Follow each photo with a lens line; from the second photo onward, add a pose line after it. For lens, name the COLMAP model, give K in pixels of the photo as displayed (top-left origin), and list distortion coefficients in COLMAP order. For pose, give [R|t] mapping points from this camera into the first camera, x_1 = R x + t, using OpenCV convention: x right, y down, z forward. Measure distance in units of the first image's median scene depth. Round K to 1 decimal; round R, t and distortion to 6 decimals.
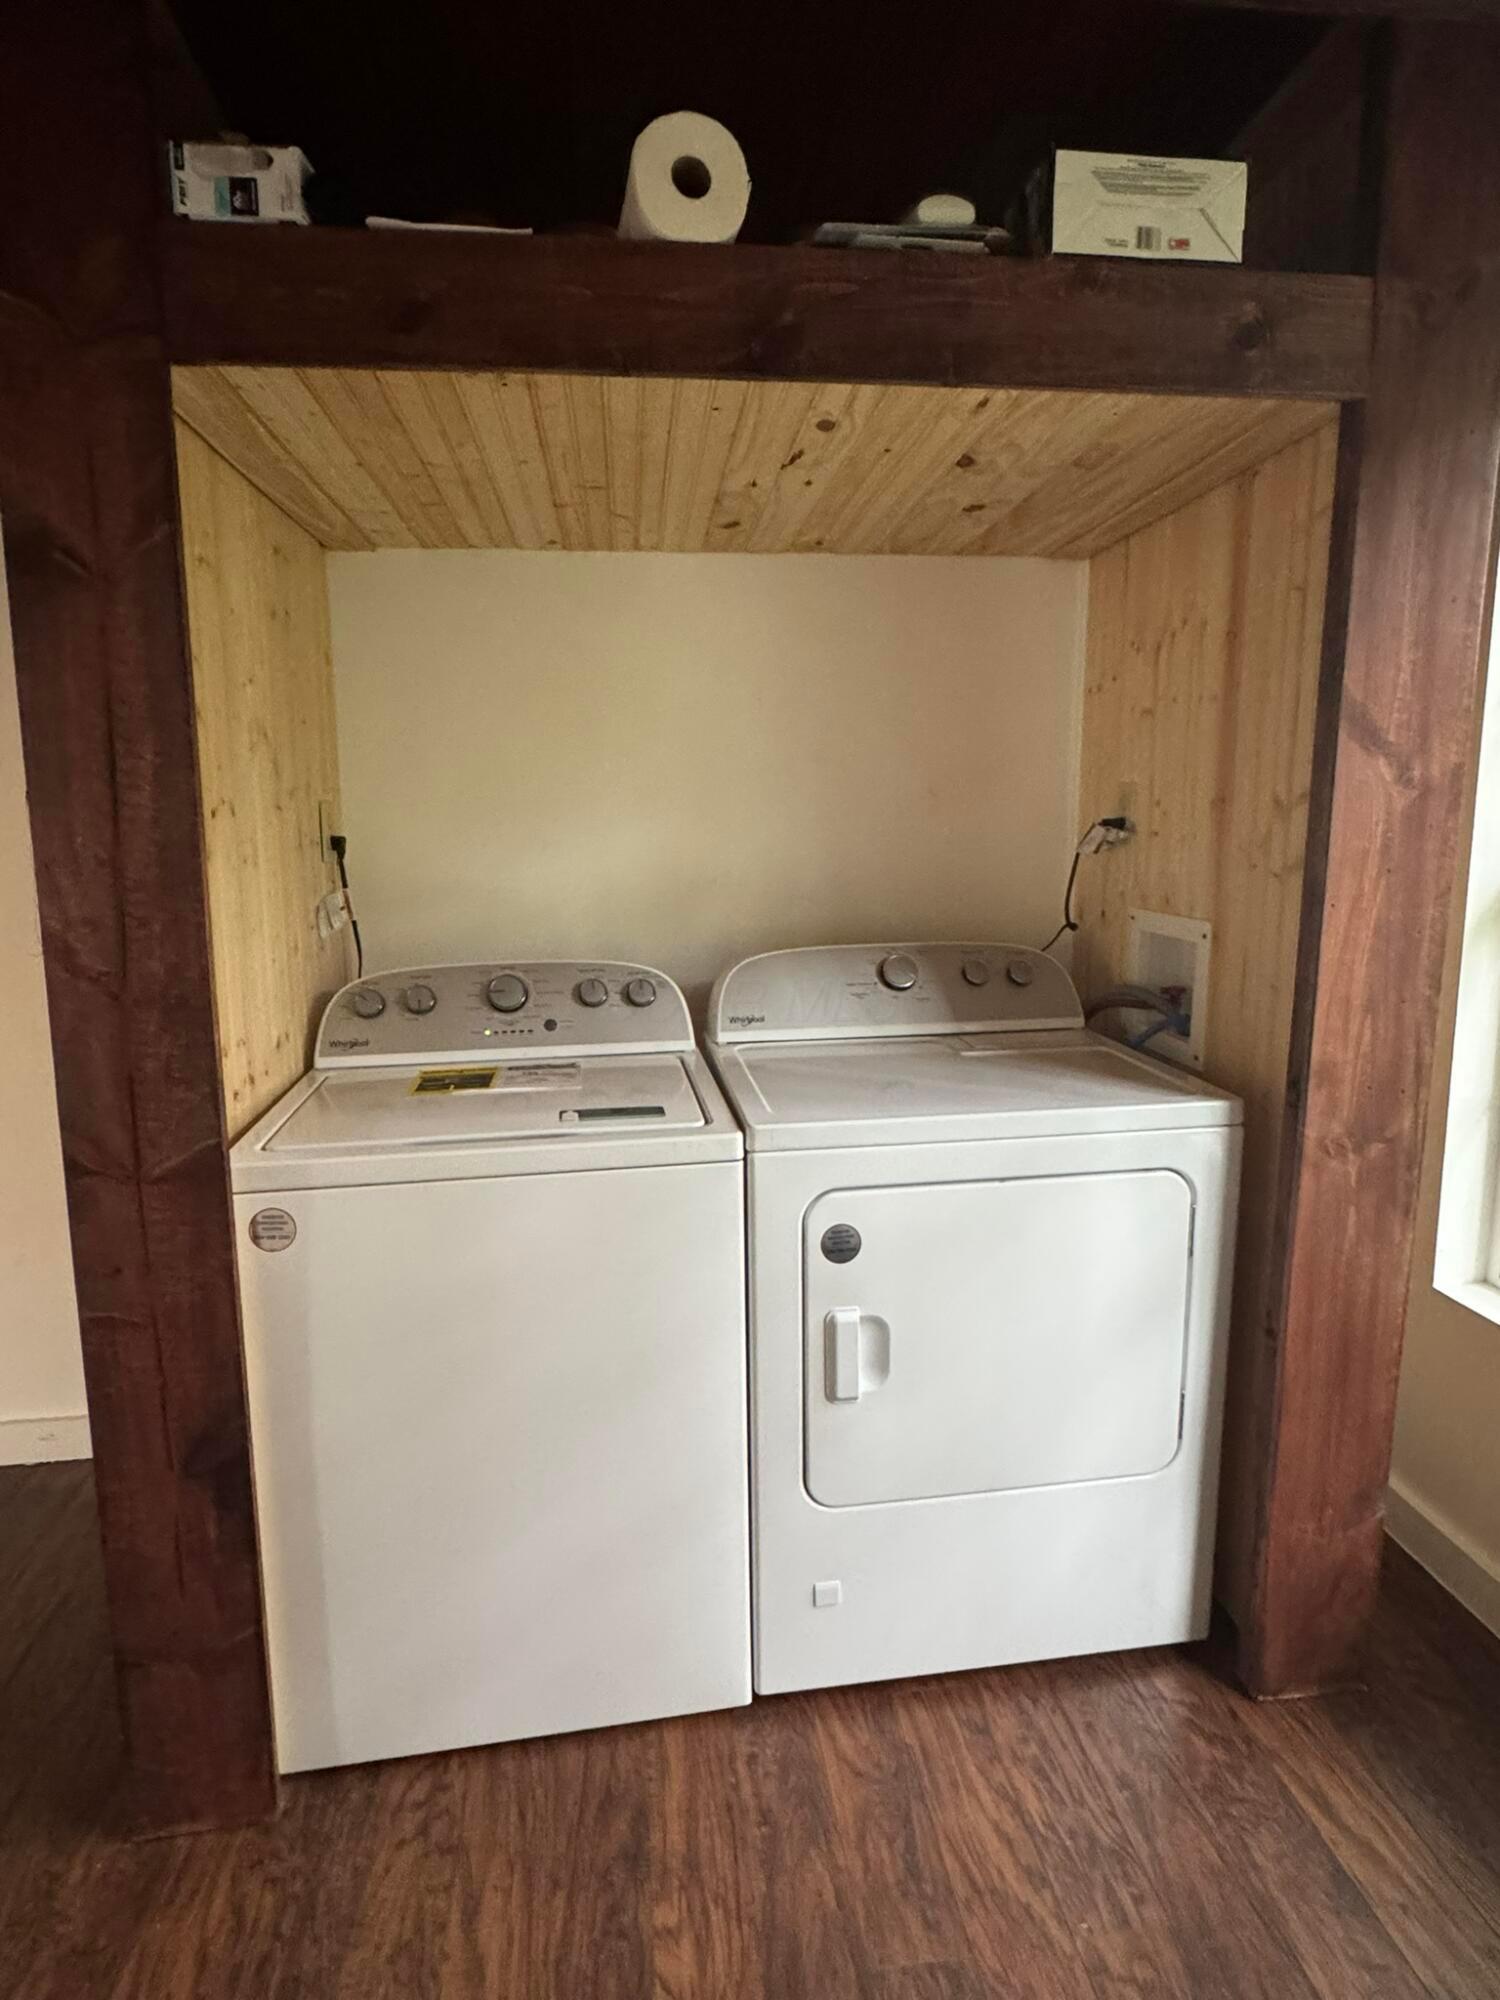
lens RADIAL K [[1104.9, 0, 752.9], [0, 1104.9, 989.2], [0, 0, 1]] dist [0.003135, 0.001095]
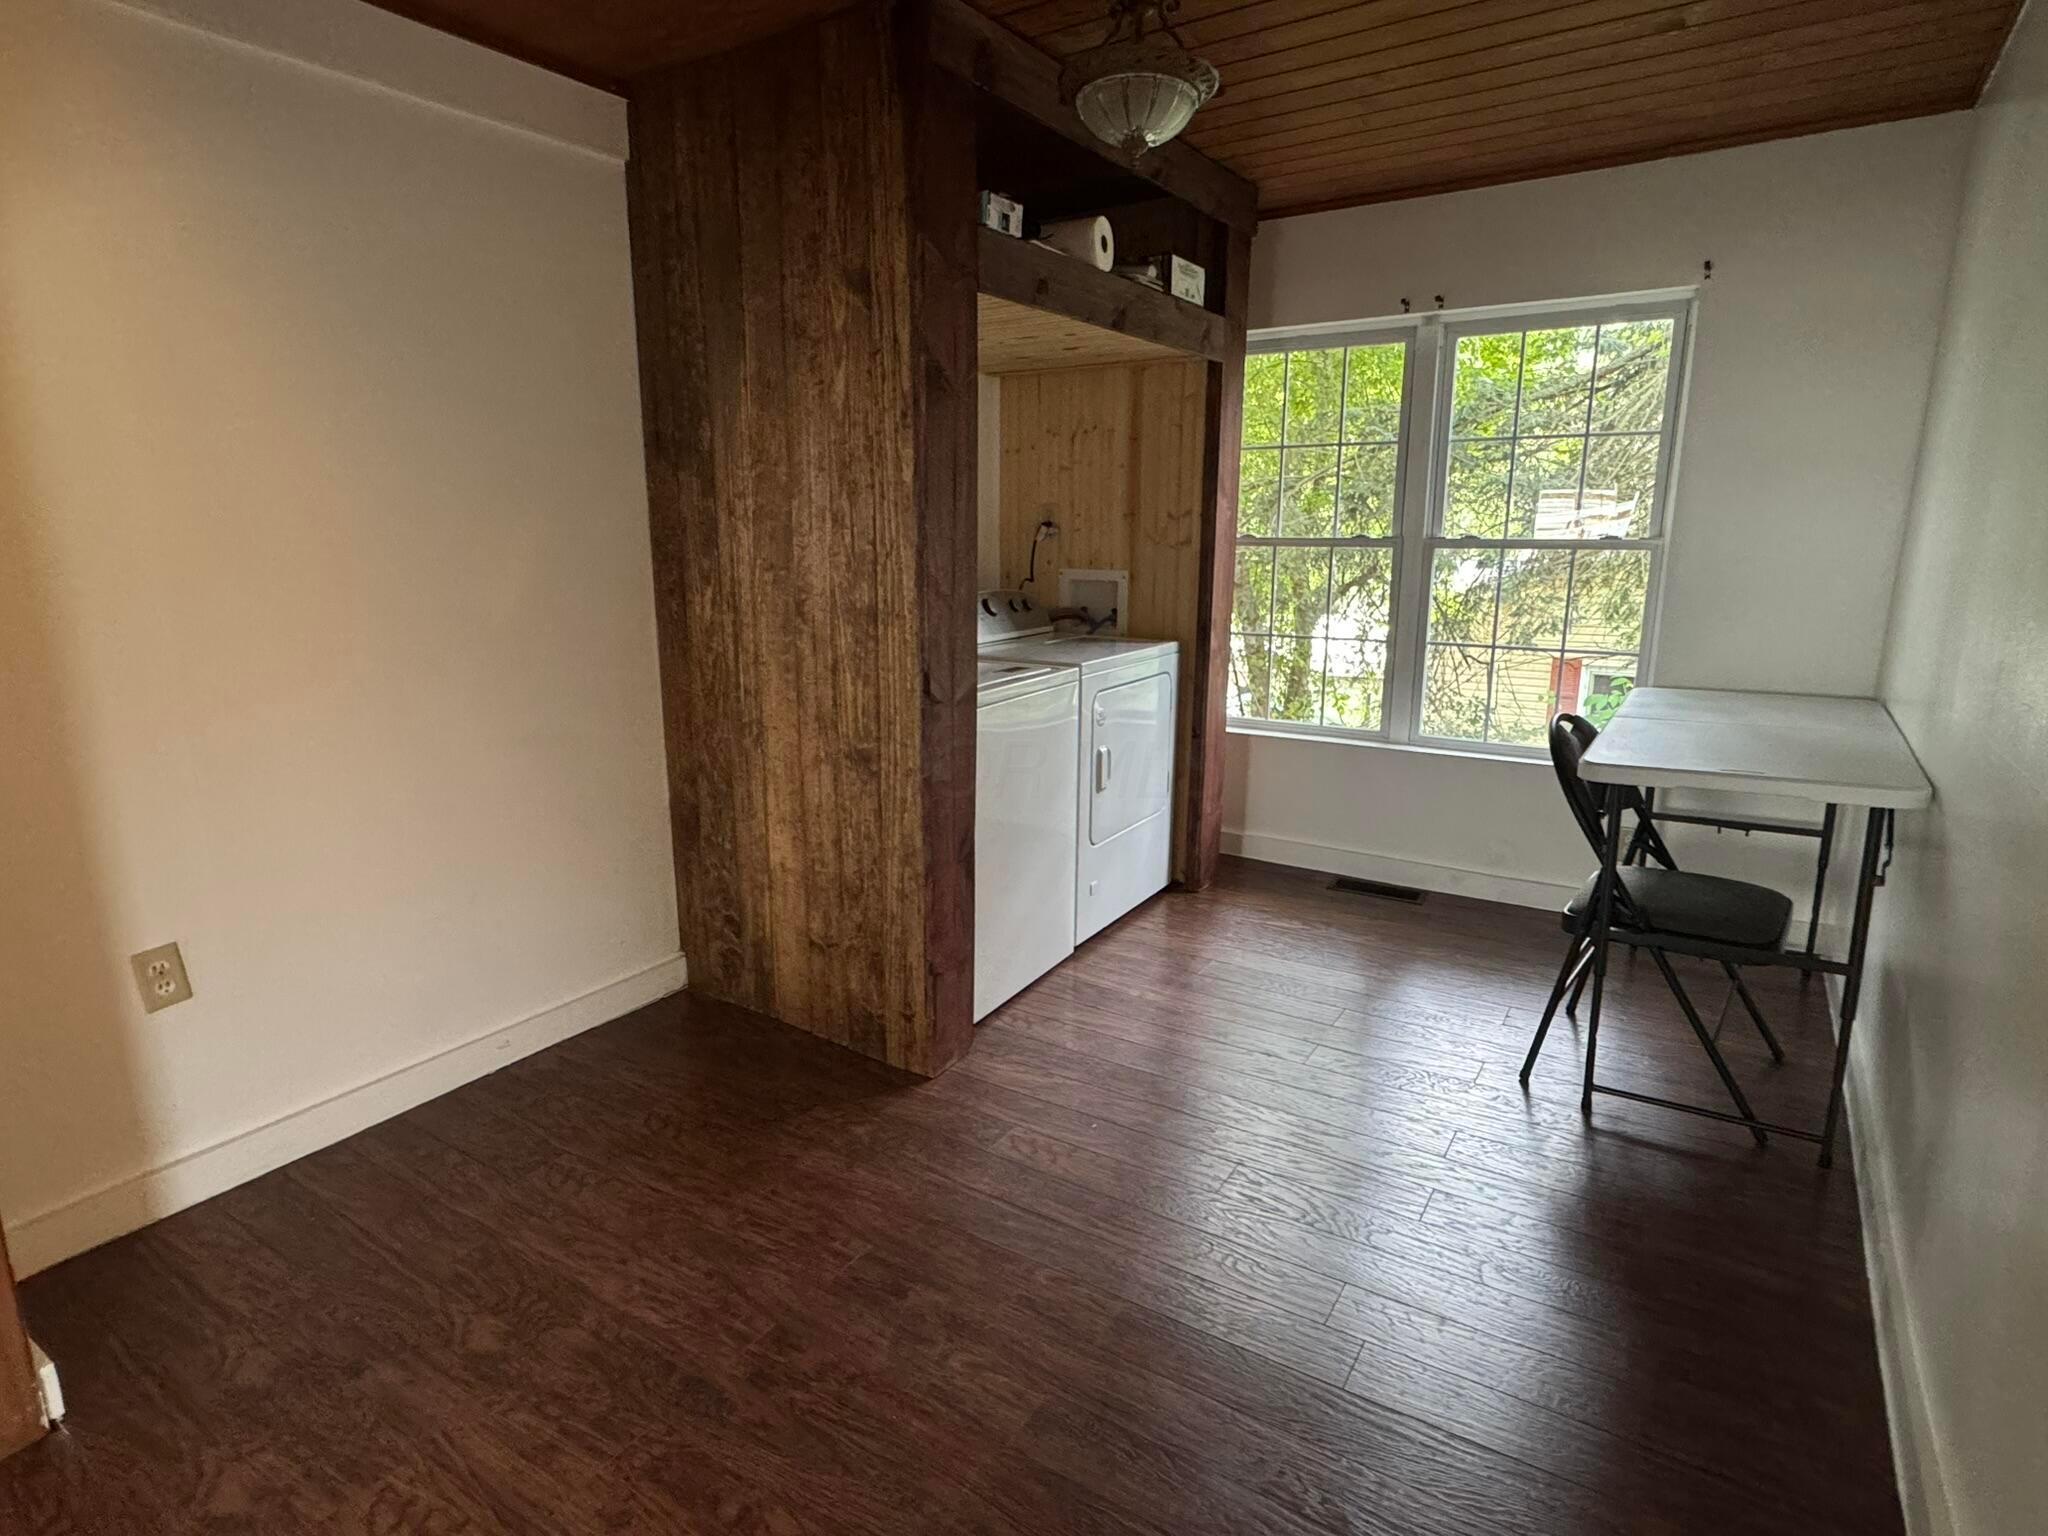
lens RADIAL K [[1131.4, 0, 1022.8], [0, 1131.4, 765.9], [0, 0, 1]] dist [0.003135, 0.001095]
pose [[0.631104, -0.153852, 0.760288, -1.643530], [0.112825, 0.987917, 0.106261, 0.067292], [-0.767449, 0.018718, 0.640836, -0.294873]]
